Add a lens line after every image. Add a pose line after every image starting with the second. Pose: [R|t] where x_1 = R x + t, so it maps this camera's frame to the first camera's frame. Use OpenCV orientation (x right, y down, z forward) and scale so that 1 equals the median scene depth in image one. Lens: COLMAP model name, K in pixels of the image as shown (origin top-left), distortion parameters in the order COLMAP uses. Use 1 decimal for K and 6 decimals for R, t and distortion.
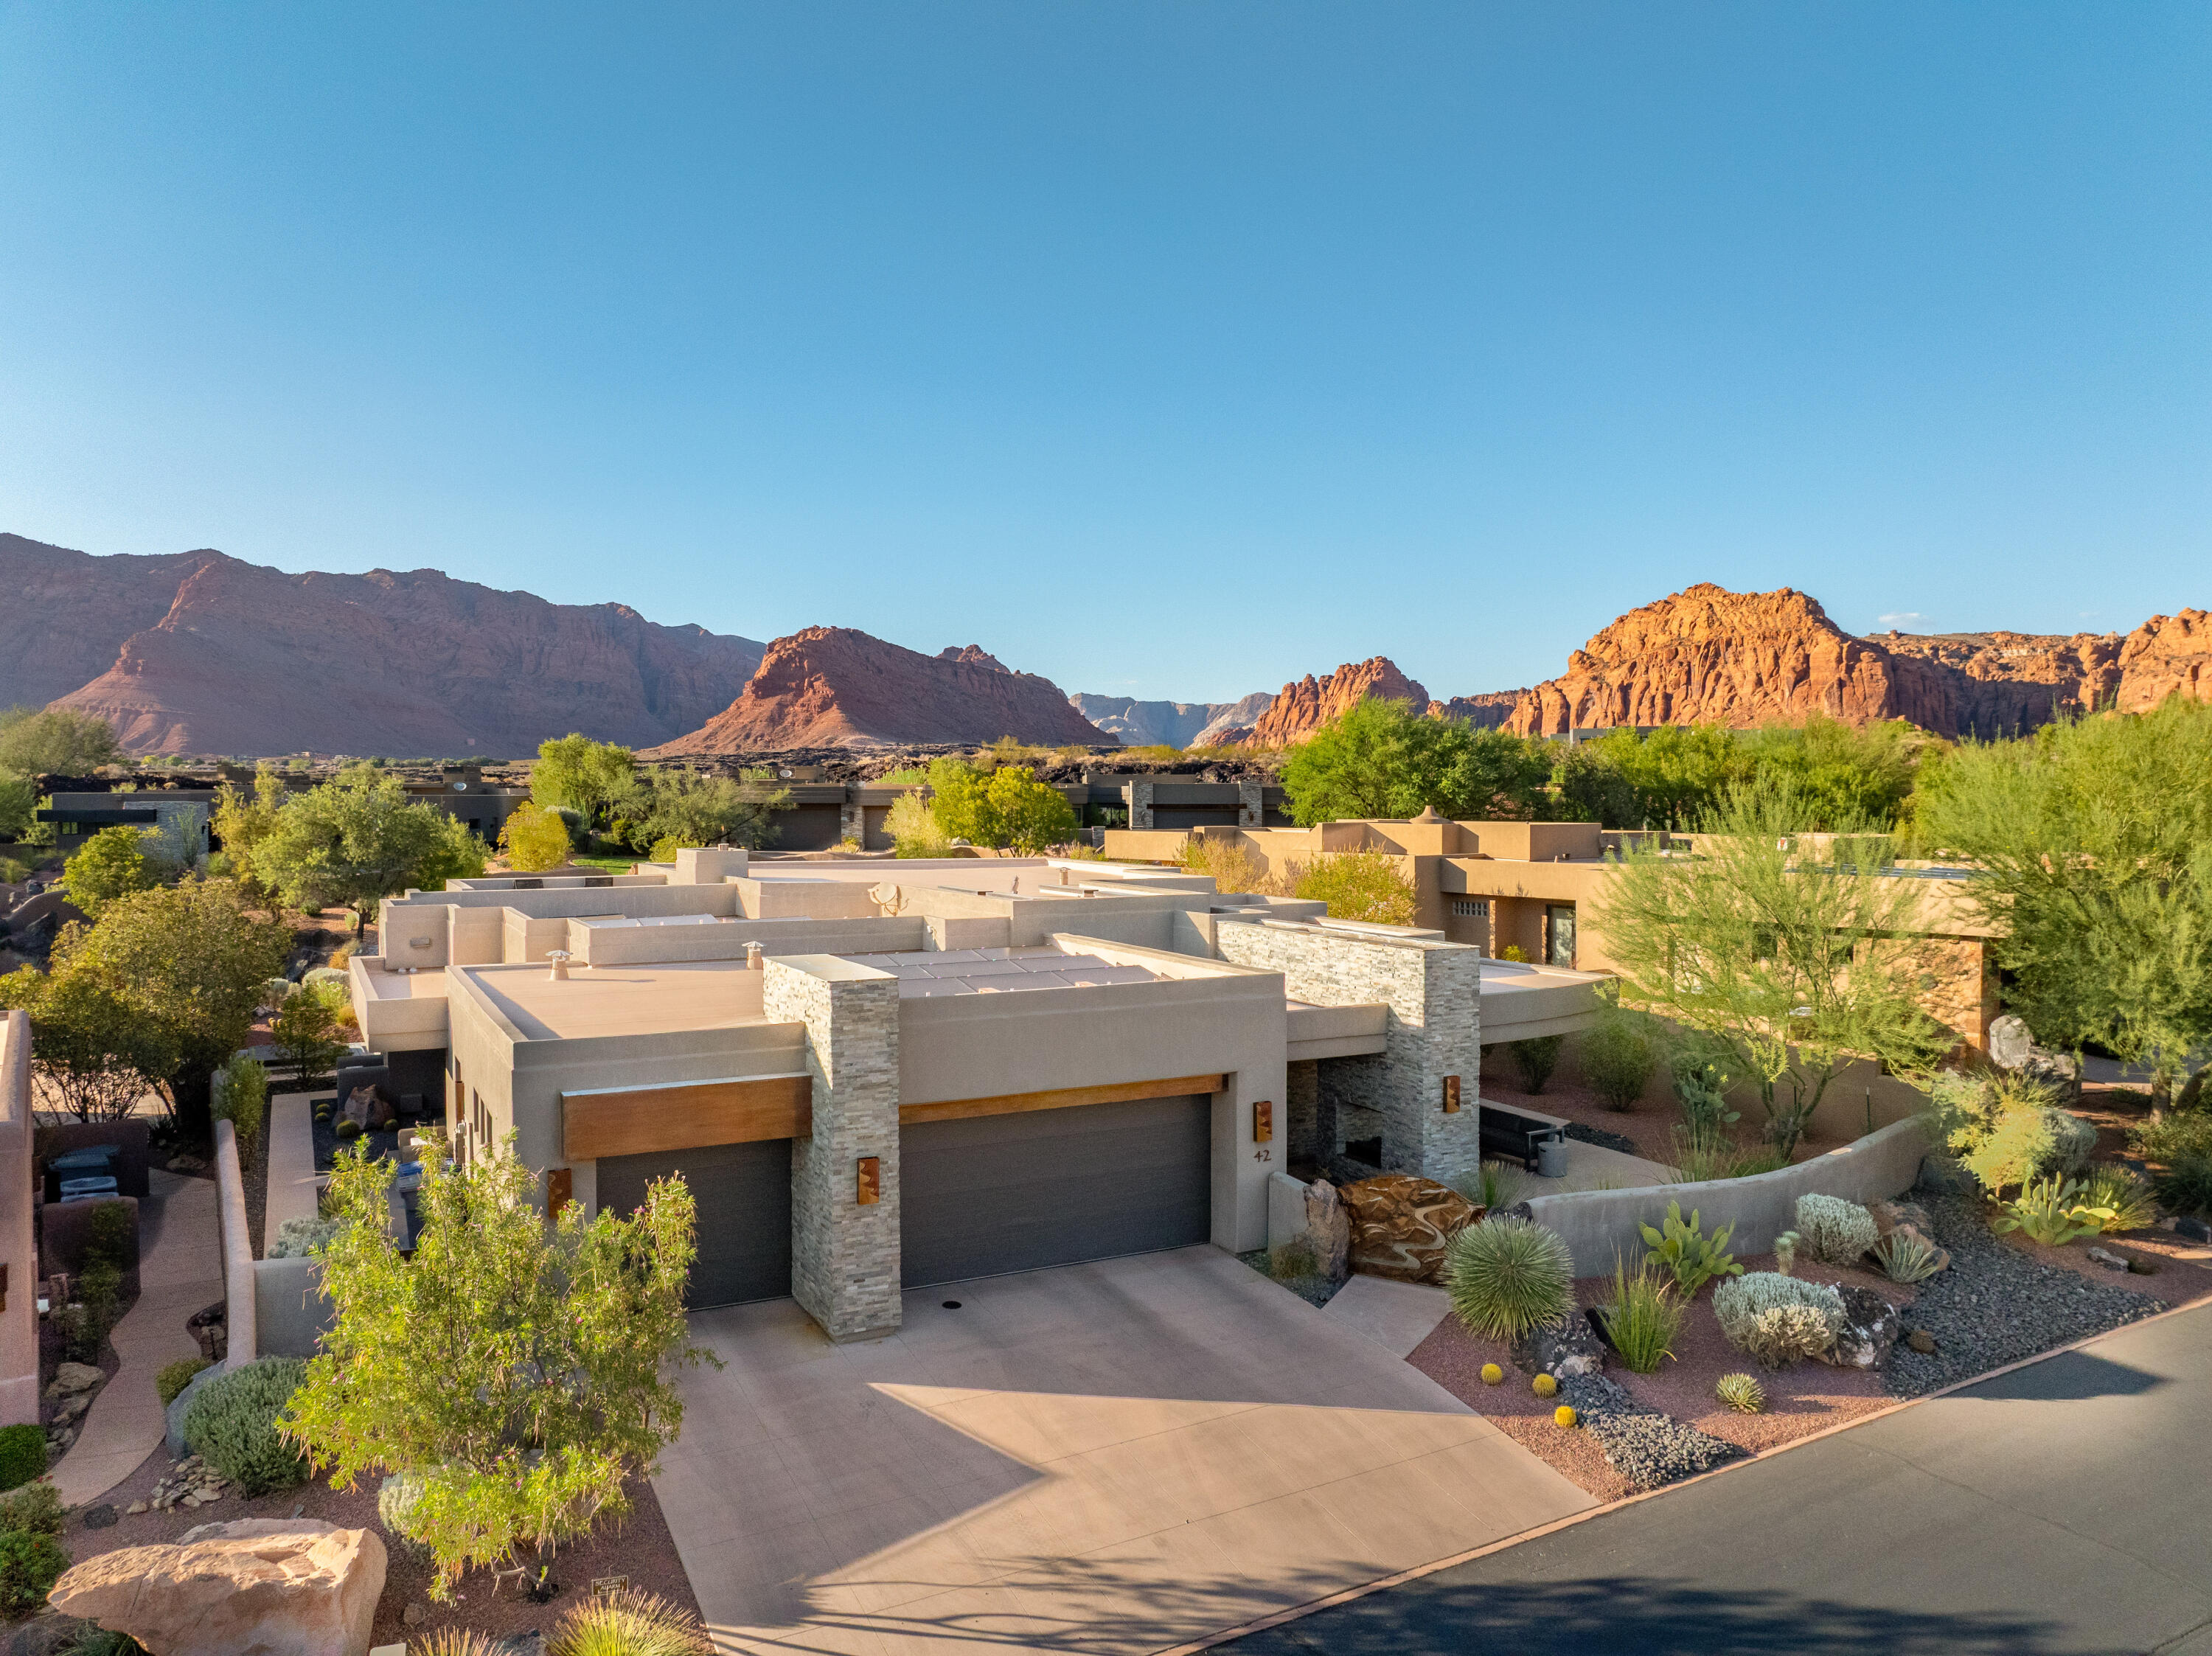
lens RADIAL K [[1561.8, 0, 1112.4], [0, 1561.8, 825.1], [0, 0, 1]] dist [-0.044013, 0.010749]
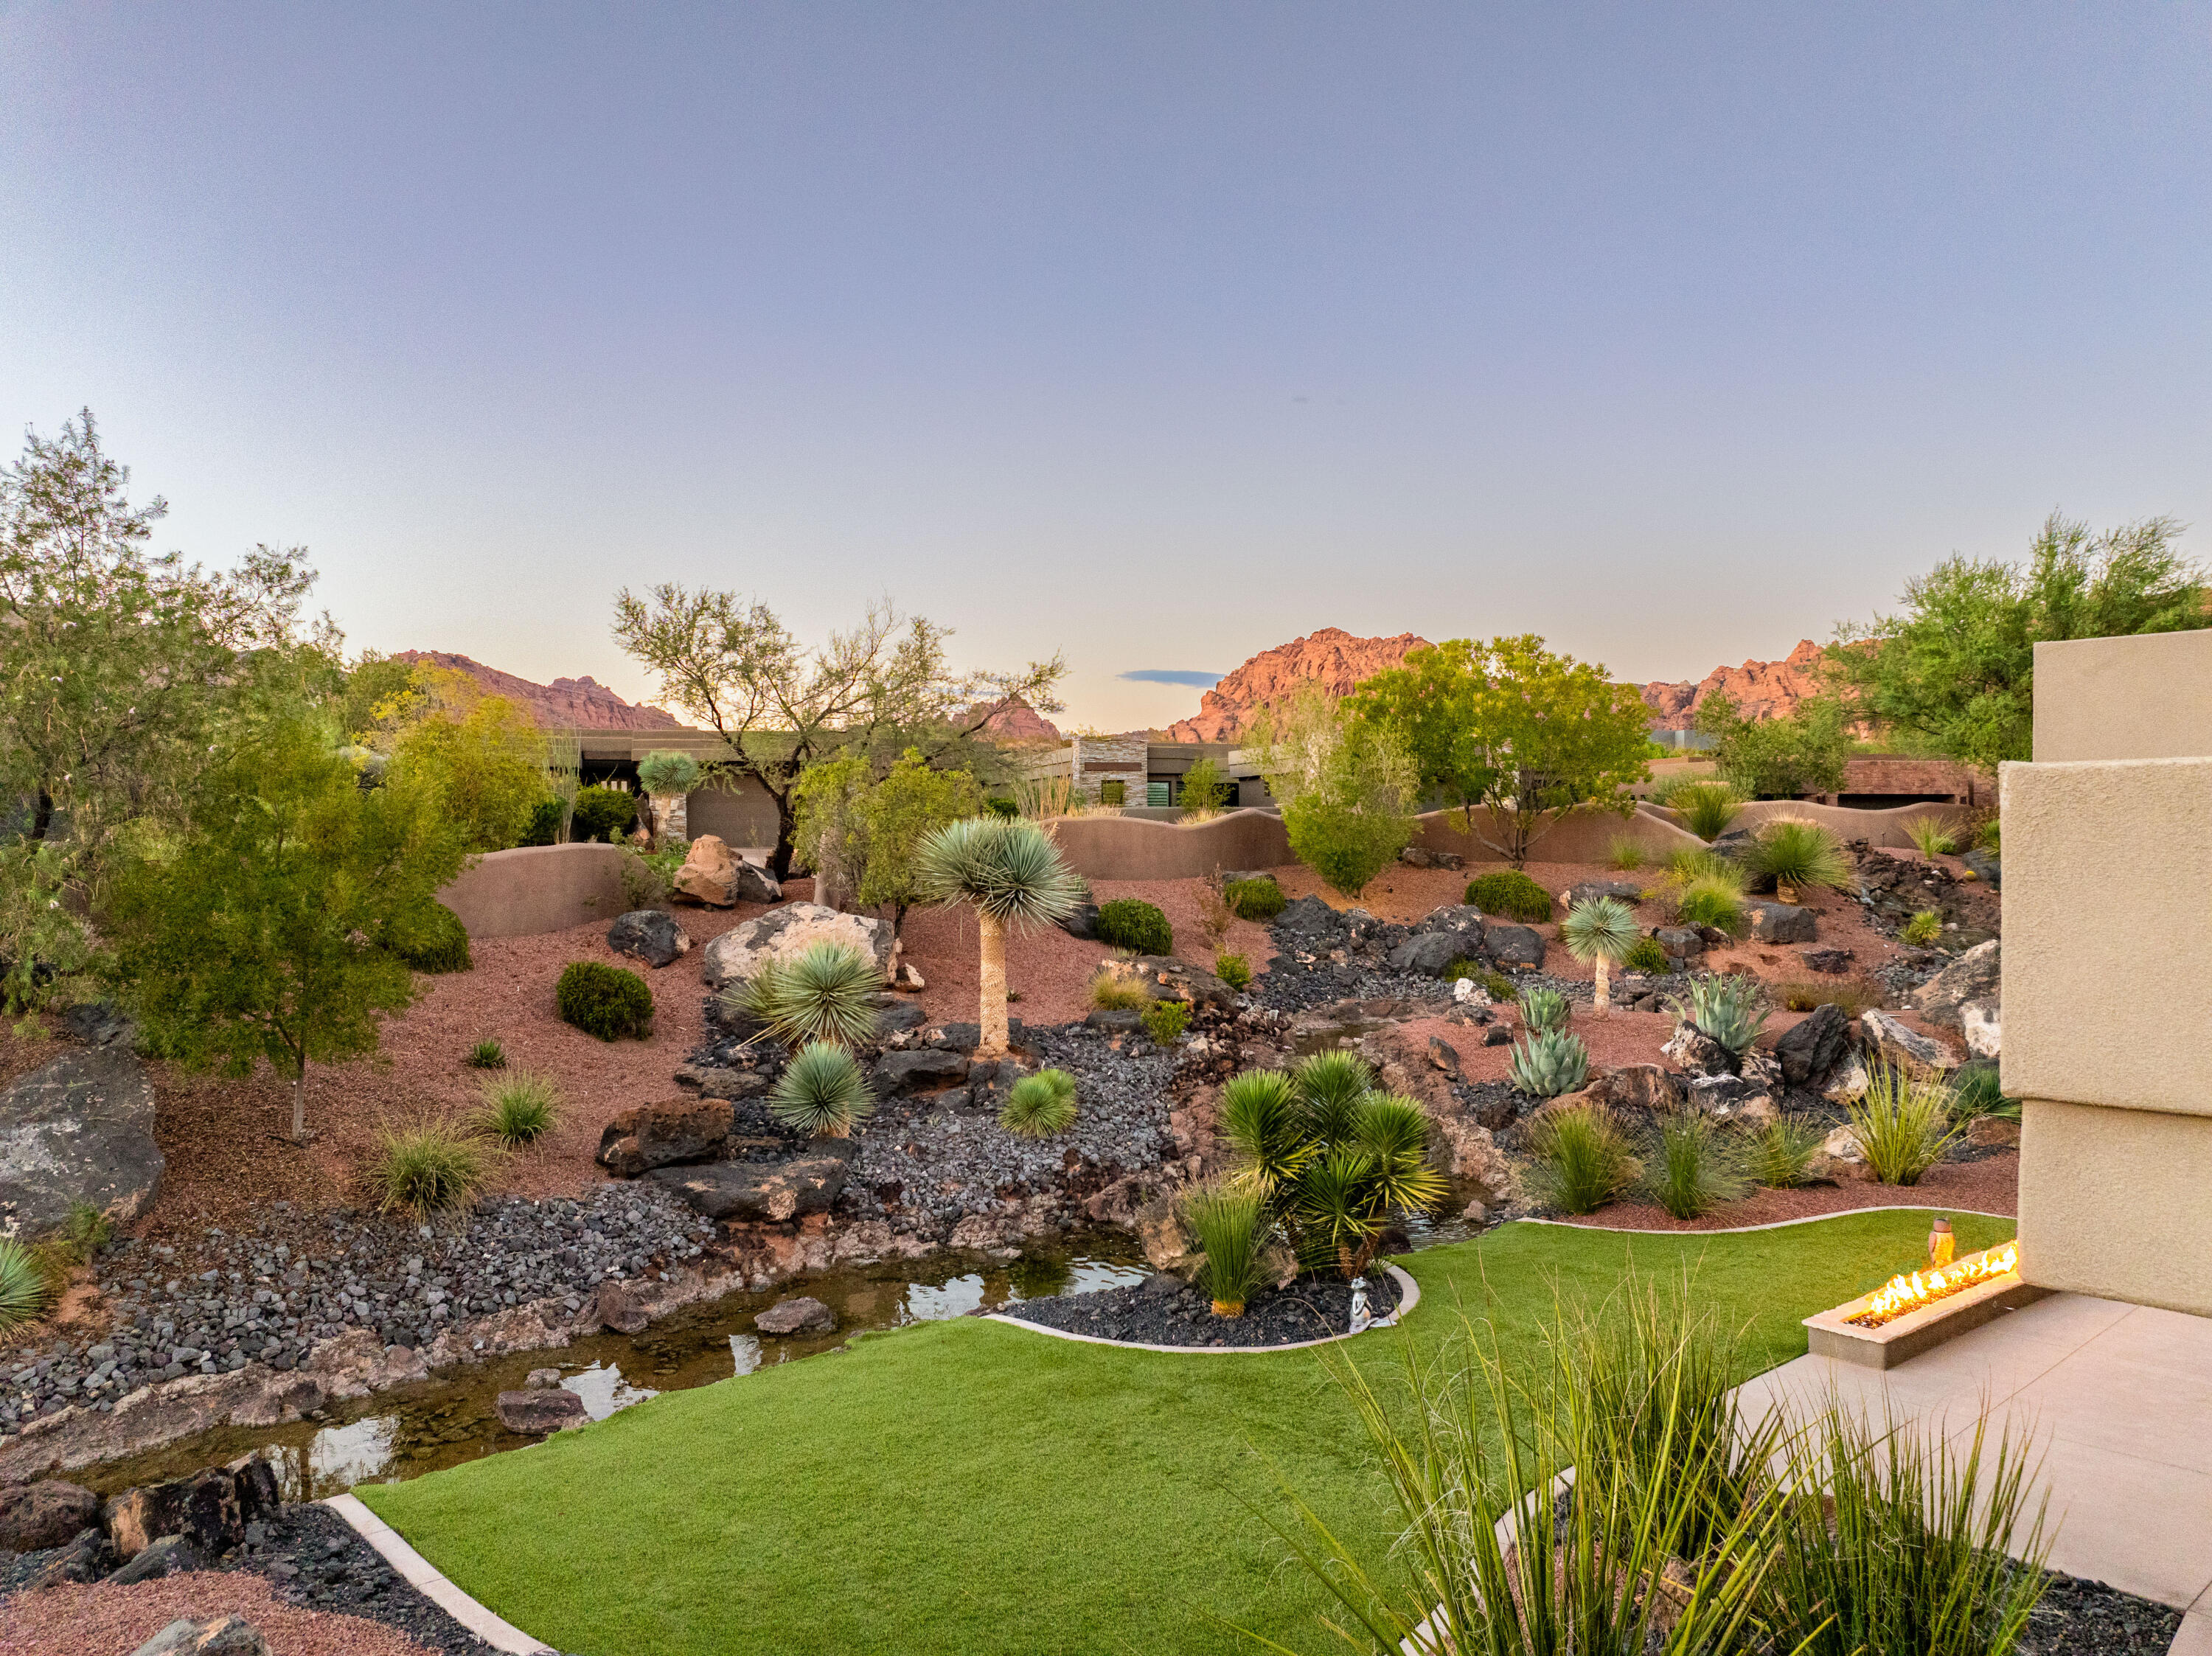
lens RADIAL K [[1557.9, 0, 1110.8], [0, 1557.9, 826.7], [0, 0, 1]] dist [-0.018410, -0.040643]
pose [[0.970676, -0.002512, 0.240379, -0.858933], [0.008569, 0.999672, -0.024155, 0.092535], [-0.240240, 0.025506, 0.970378, 1.708586]]
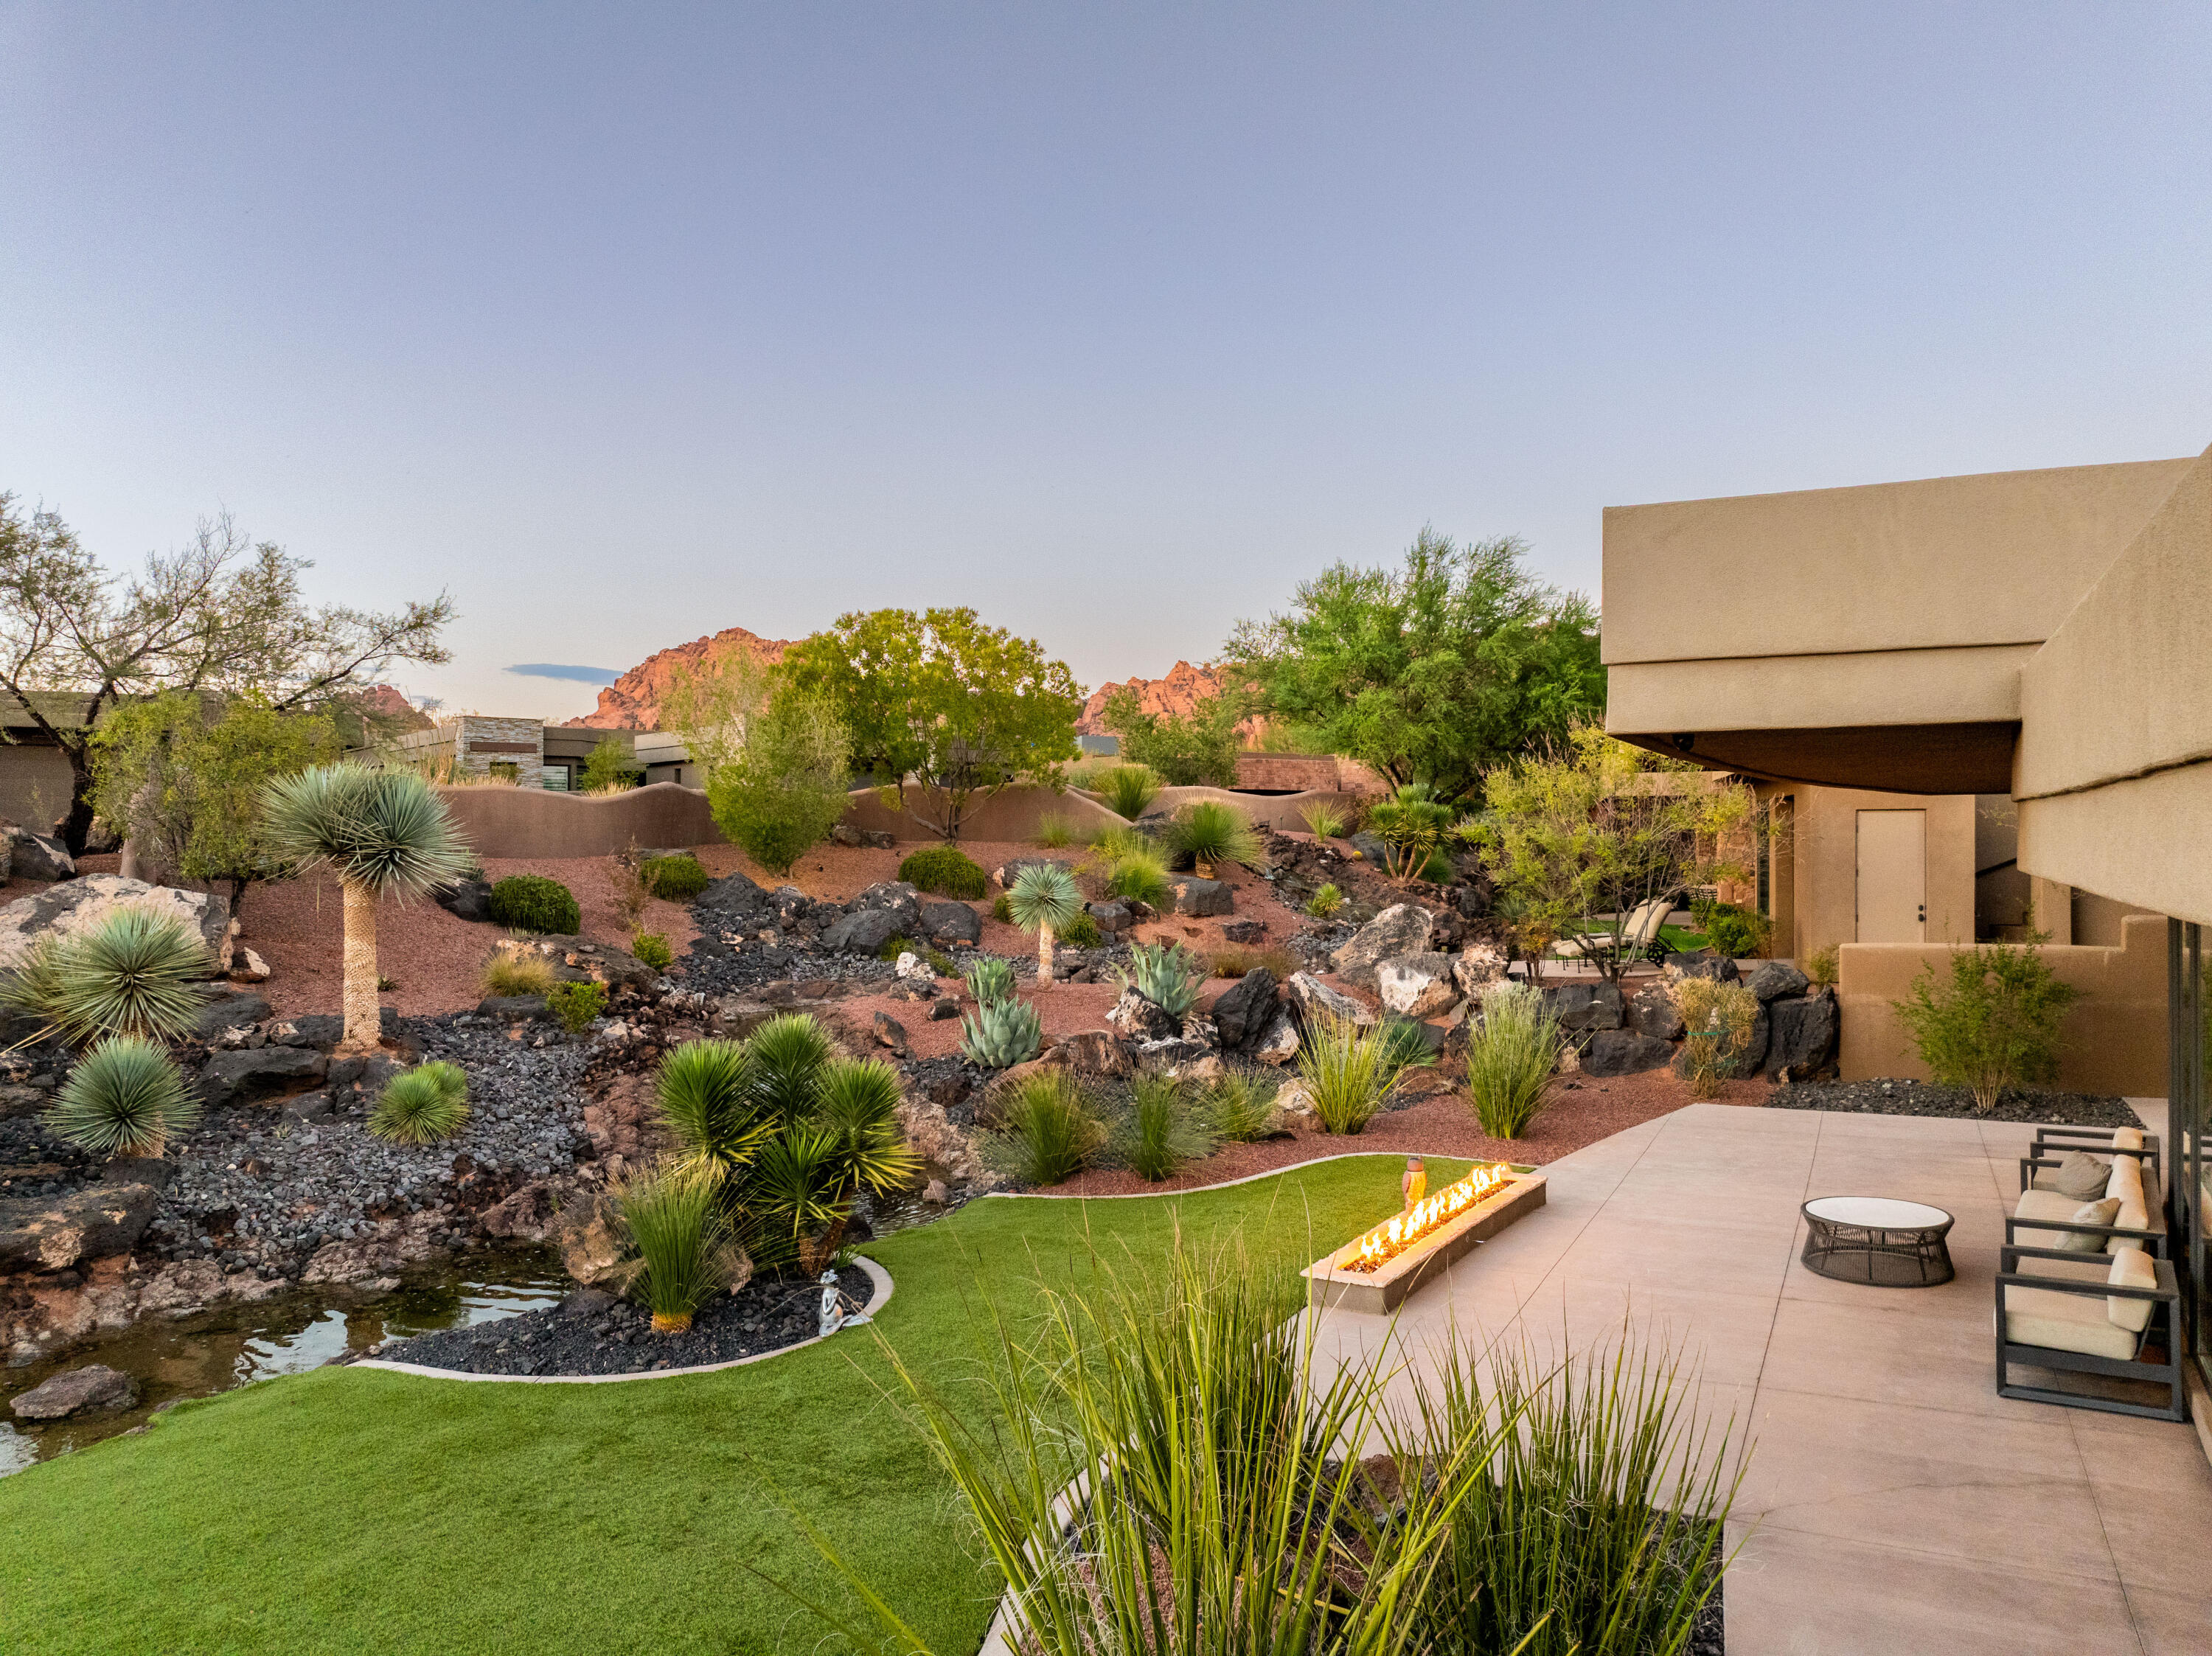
lens RADIAL K [[1561.8, 0, 1112.4], [0, 1561.8, 825.1], [0, 0, 1]] dist [-0.044013, 0.010749]
pose [[0.813334, 0.003892, 0.581784, -0.847889], [0.012529, 0.999629, -0.024203, 0.115232], [-0.581662, 0.026975, 0.812983, 1.782613]]
